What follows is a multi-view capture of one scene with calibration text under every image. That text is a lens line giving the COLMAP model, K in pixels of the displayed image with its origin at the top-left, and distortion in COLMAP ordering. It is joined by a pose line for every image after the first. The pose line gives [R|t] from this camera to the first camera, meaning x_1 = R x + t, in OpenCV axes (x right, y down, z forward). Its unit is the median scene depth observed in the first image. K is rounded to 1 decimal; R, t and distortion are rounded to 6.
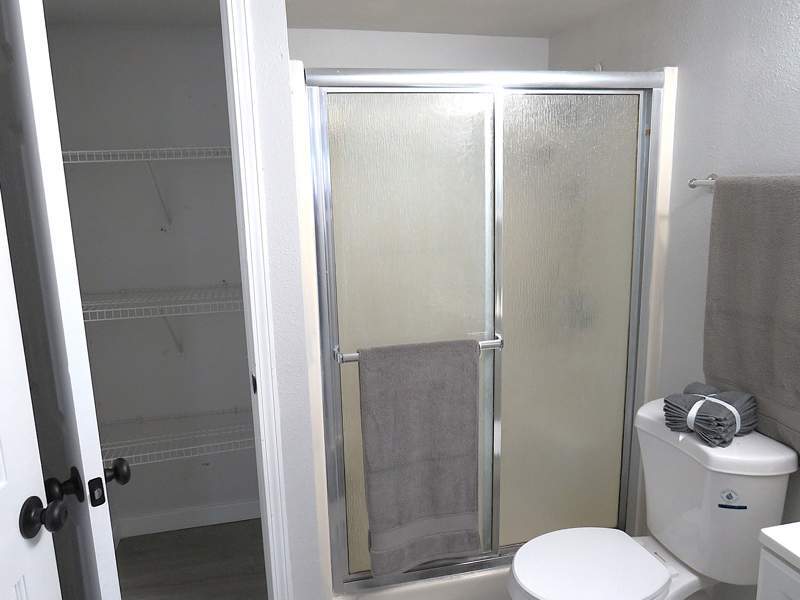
lens RADIAL K [[602.8, 0, 411.4], [0, 602.8, 301.2], [0, 0, 1]] dist [-0.005930, -0.000717]
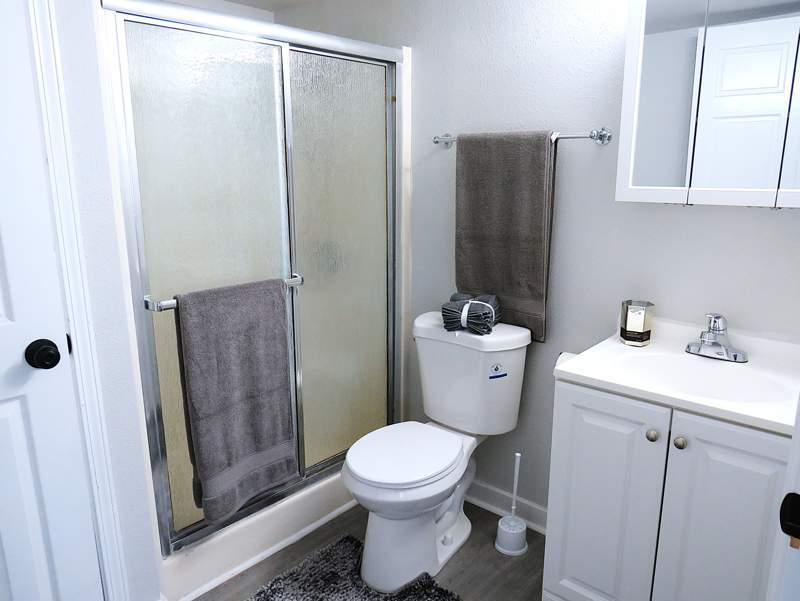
lens RADIAL K [[575.2, 0, 400.0], [0, 575.2, 300.5], [0, 0, 1]] dist [-0.013681, -0.000030]
pose [[0.827174, -0.101706, 0.552666, -0.295699], [0.089156, 0.994781, 0.049627, 0.073003], [-0.554828, 0.008224, 0.831924, 0.032864]]
